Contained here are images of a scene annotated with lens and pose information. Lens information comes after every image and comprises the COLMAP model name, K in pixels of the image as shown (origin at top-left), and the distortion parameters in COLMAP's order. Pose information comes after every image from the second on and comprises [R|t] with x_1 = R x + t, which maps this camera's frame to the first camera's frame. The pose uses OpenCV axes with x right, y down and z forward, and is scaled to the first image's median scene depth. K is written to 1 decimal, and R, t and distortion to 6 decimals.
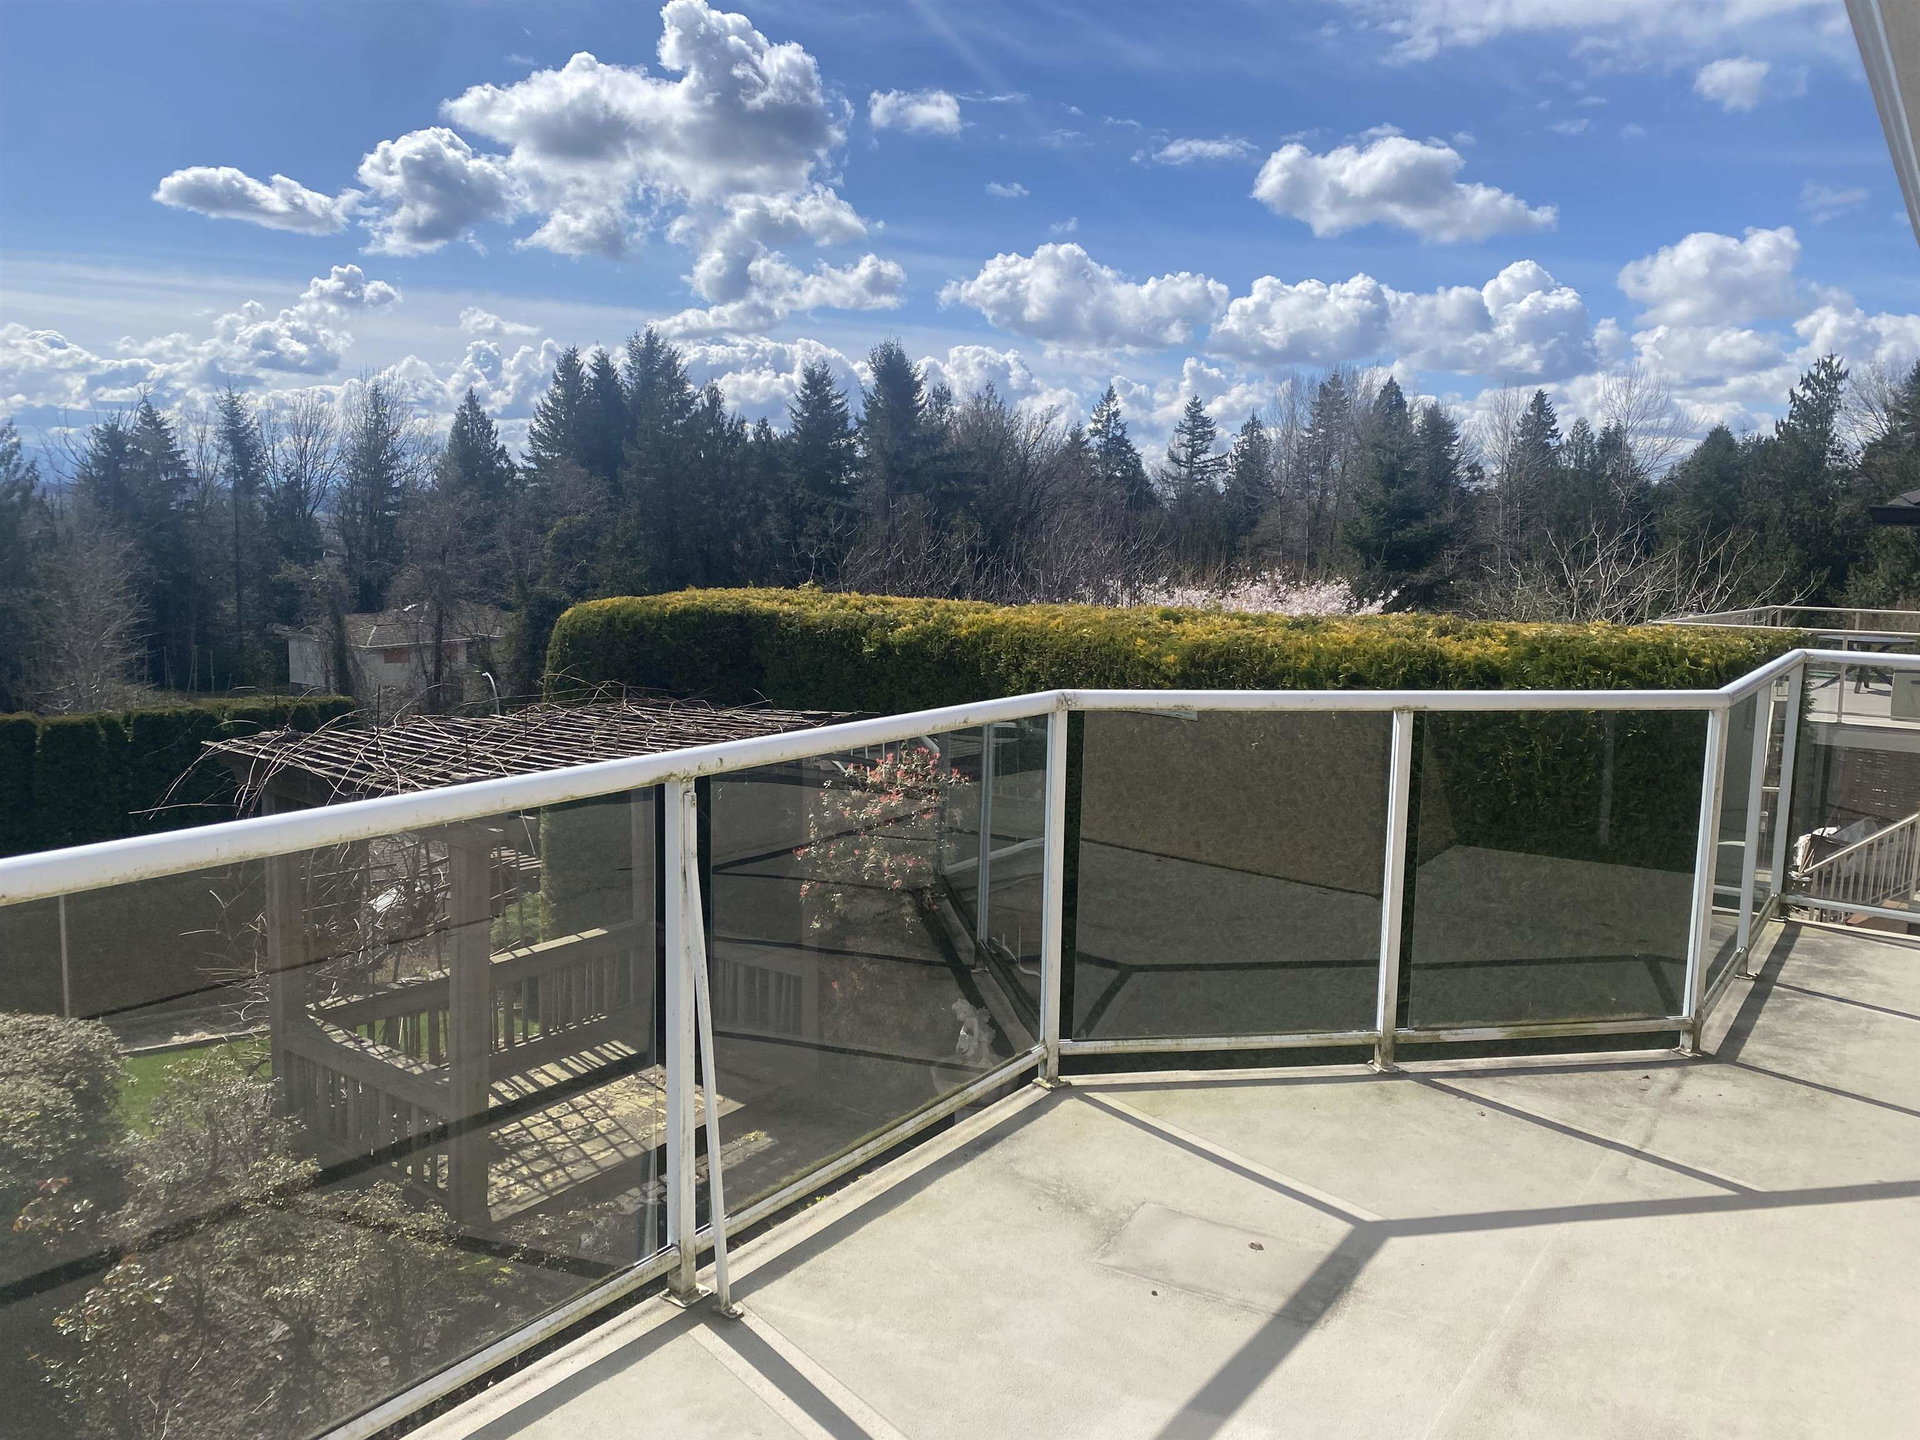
lens RADIAL K [[1461.7, 0, 979.6], [0, 1461.7, 714.1], [0, 0, 1]] dist [0.042340, -0.046600]
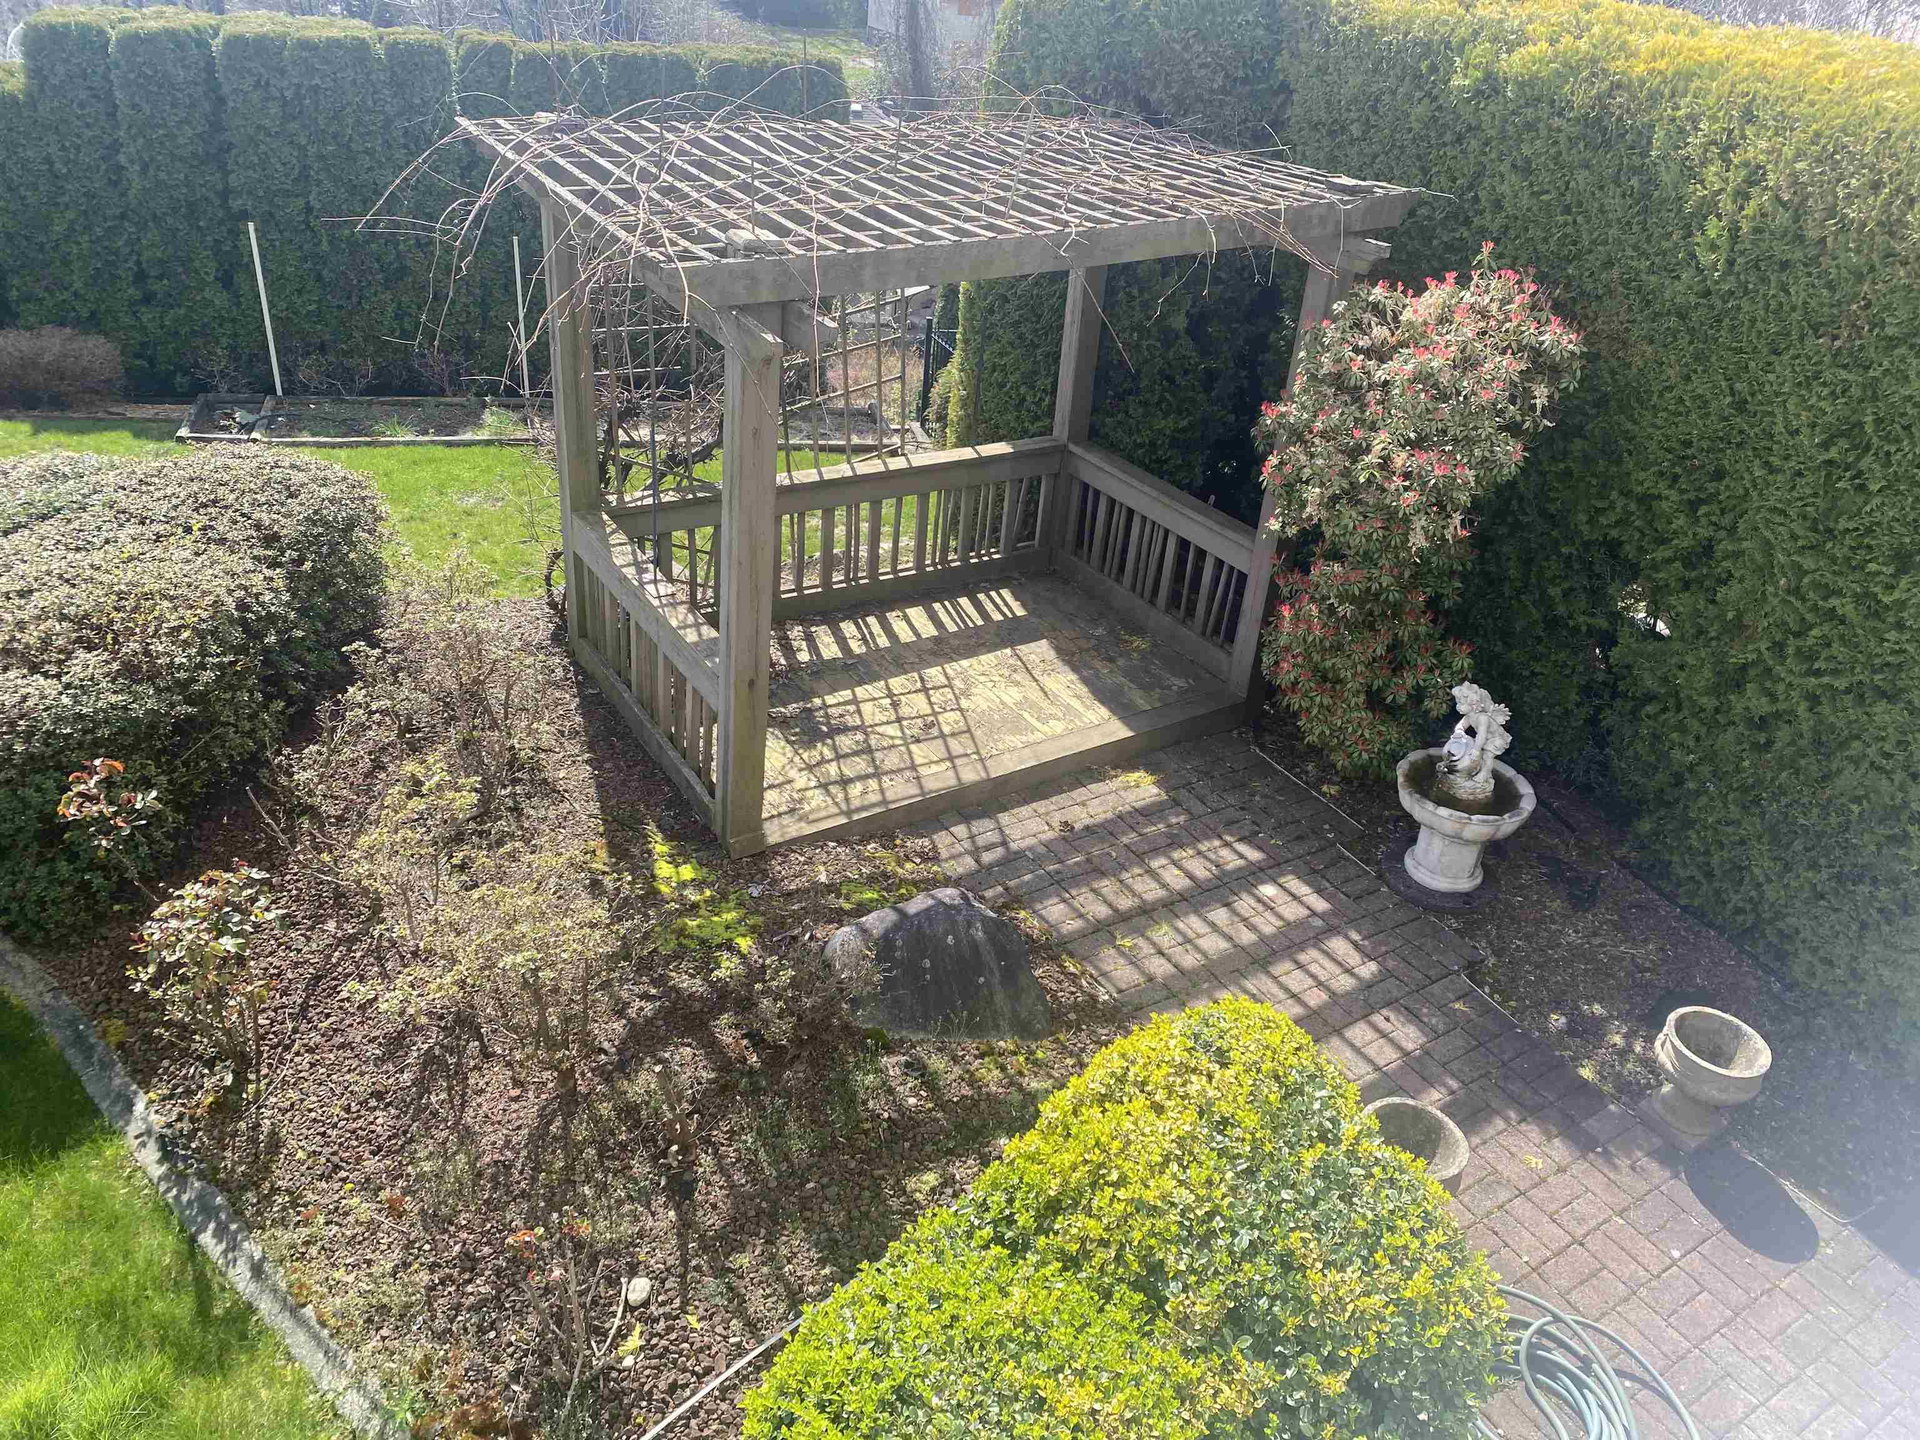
lens RADIAL K [[1456.3, 0, 983.1], [0, 1456.3, 711.1], [0, 0, 1]] dist [0.050172, -0.050412]
pose [[0.923763, 0.244674, -0.294612, -0.017848], [-0.115193, 0.911193, 0.395548, -0.027750], [0.365229, -0.331456, 0.869911, 0.354435]]
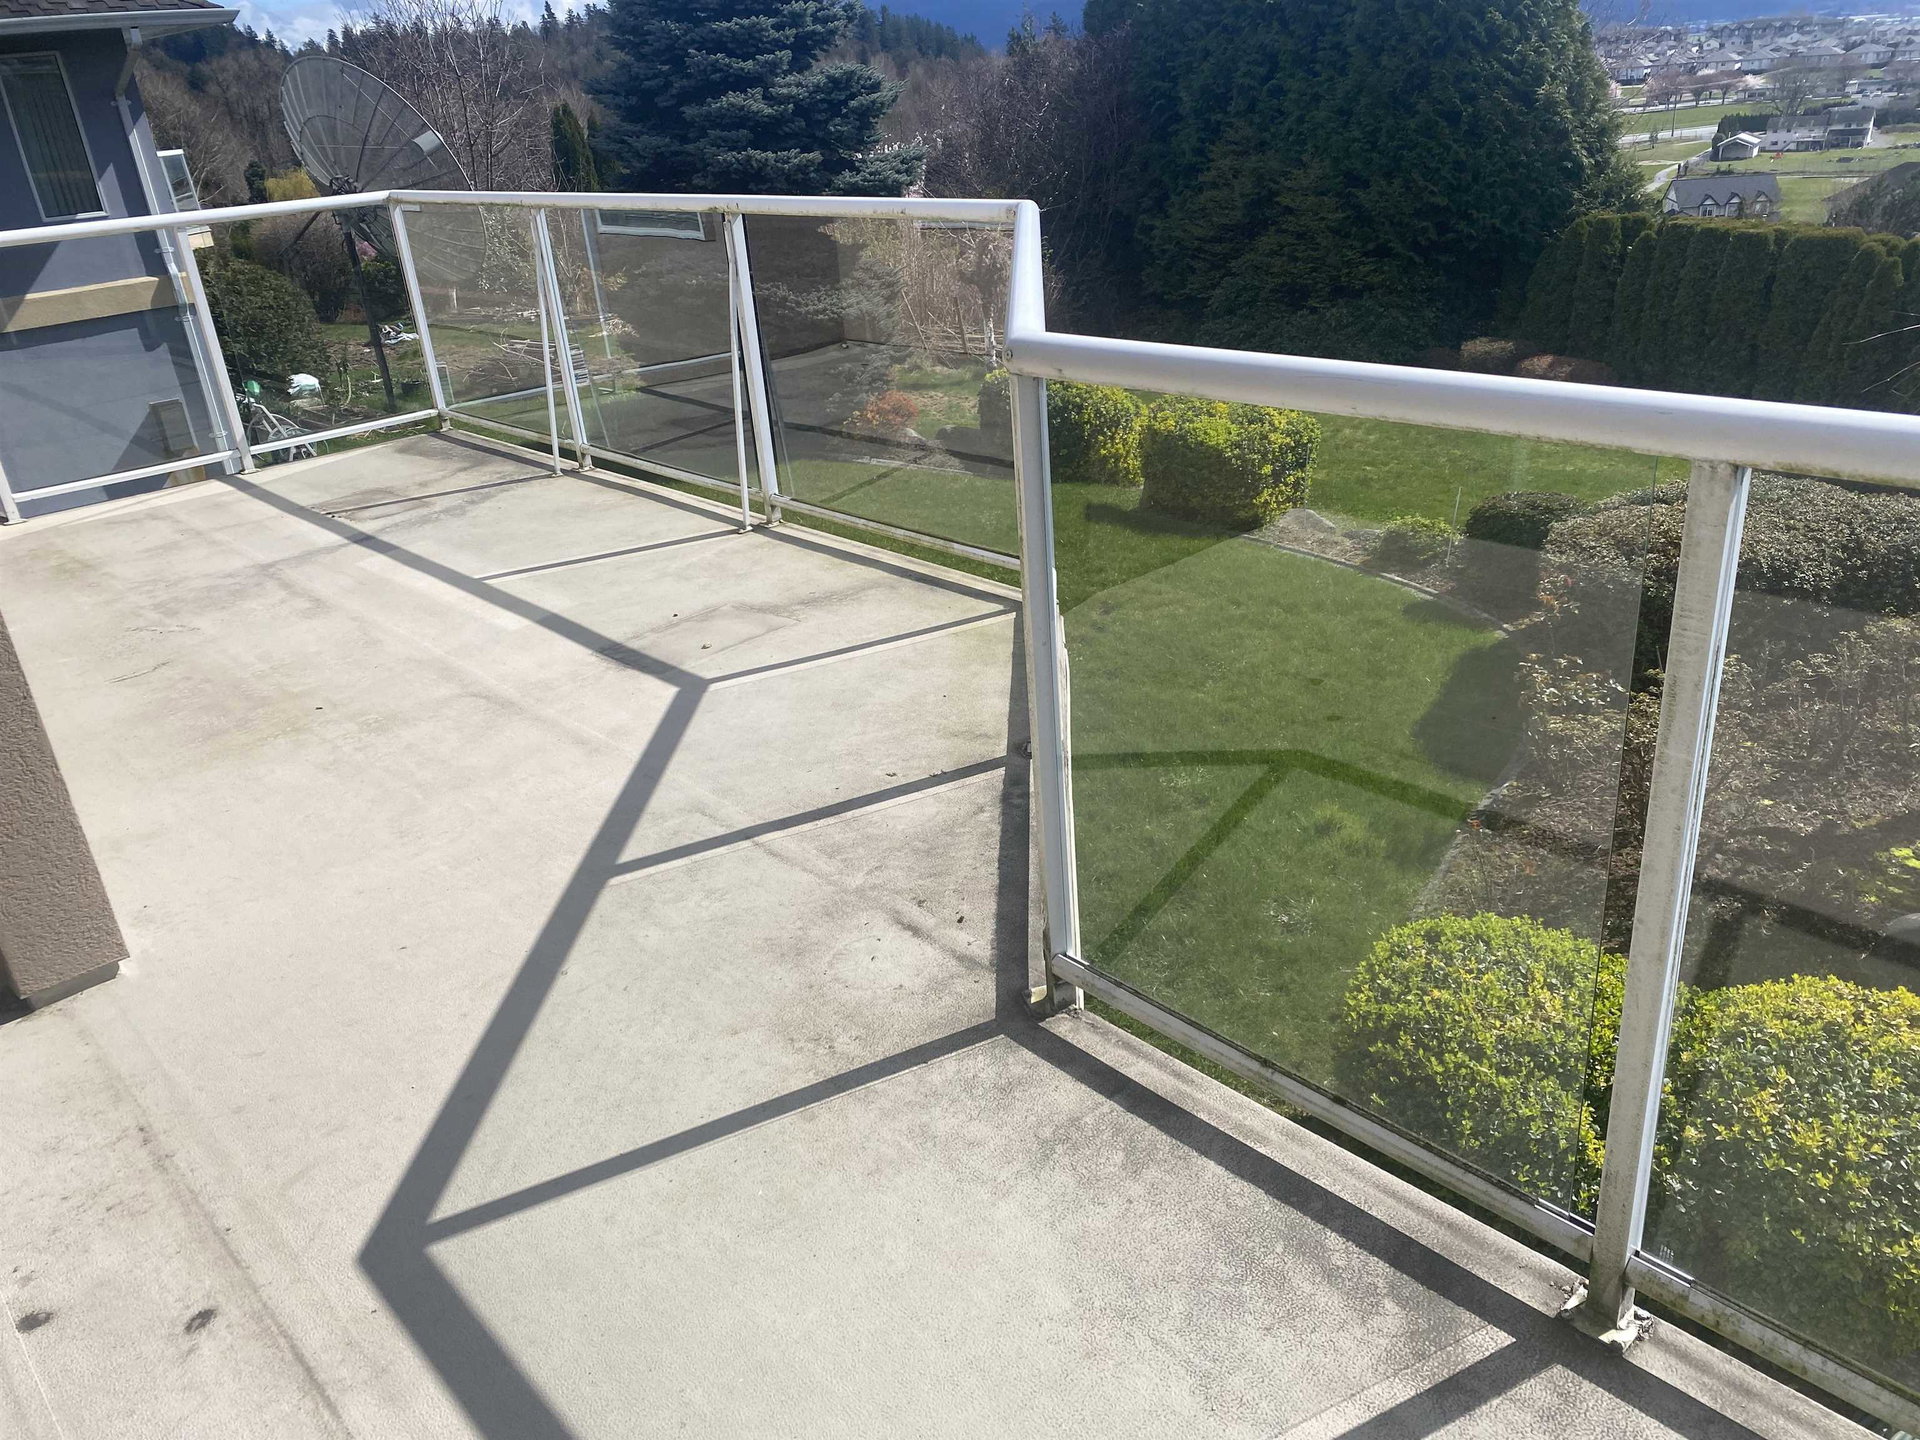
lens RADIAL K [[1483.2, 0, 988.7], [0, 1483.2, 723.7], [0, 0, 1]] dist [-0.007876, 0.031878]
pose [[-0.224020, 0.388649, -0.893738, 0.446867], [-0.065456, 0.908974, 0.411681, -0.042244], [0.972384, 0.150725, -0.178189, 0.503527]]
